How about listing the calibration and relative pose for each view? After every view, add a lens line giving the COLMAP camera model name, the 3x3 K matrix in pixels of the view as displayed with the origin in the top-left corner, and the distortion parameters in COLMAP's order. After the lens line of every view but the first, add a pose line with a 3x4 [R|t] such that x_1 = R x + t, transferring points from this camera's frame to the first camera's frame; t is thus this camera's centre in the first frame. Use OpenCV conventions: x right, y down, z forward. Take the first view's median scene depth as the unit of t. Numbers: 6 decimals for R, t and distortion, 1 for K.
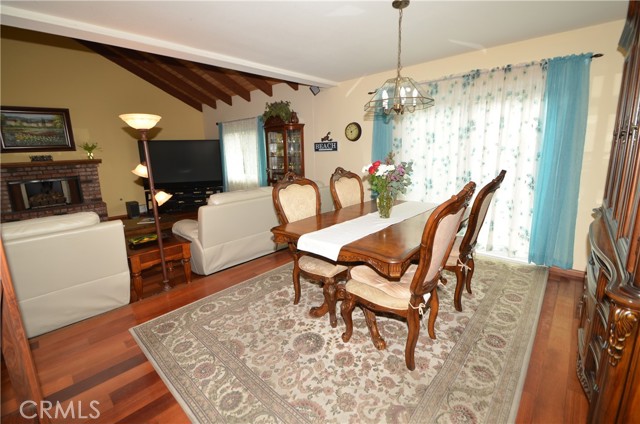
lens RADIAL K [[279.6, 0, 320.2], [0, 279.6, 206.5], [0, 0, 1]] dist [-0.006010, -0.007388]
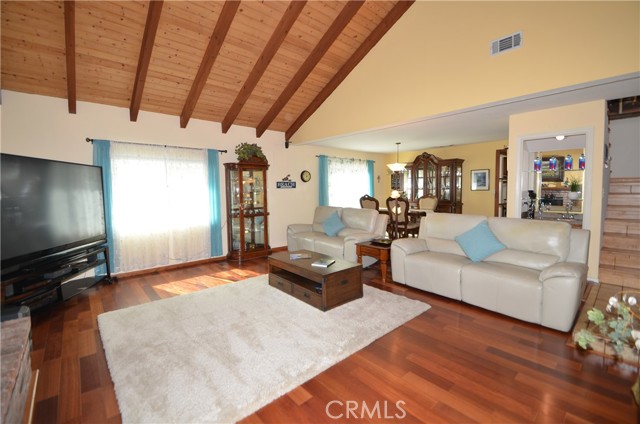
lens RADIAL K [[279.6, 0, 320.9], [0, 279.6, 208.0], [0, 0, 1]] dist [-0.006010, -0.007388]
pose [[0.101774, -0.047601, 0.993668, -2.586062], [0.199125, 0.979615, 0.026533, -0.206651], [-0.974675, 0.195164, 0.109178, 1.379217]]
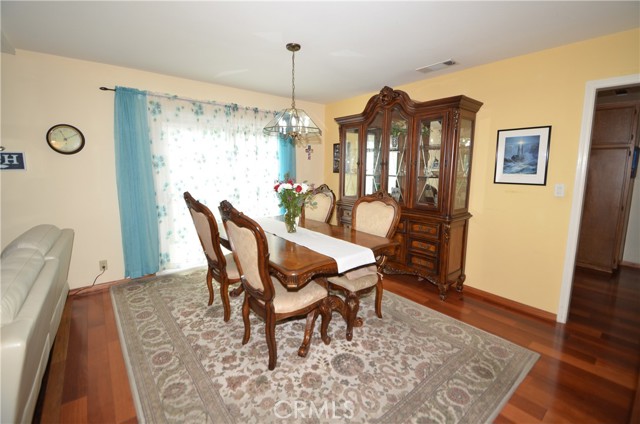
lens RADIAL K [[279.6, 0, 311.0], [0, 279.6, 209.9], [0, 0, 1]] dist [-0.006010, -0.007388]
pose [[0.147476, -0.131472, 0.980289, -0.759217], [0.178625, 0.978369, 0.104342, -0.141239], [-0.972802, 0.159716, 0.167770, 0.684410]]
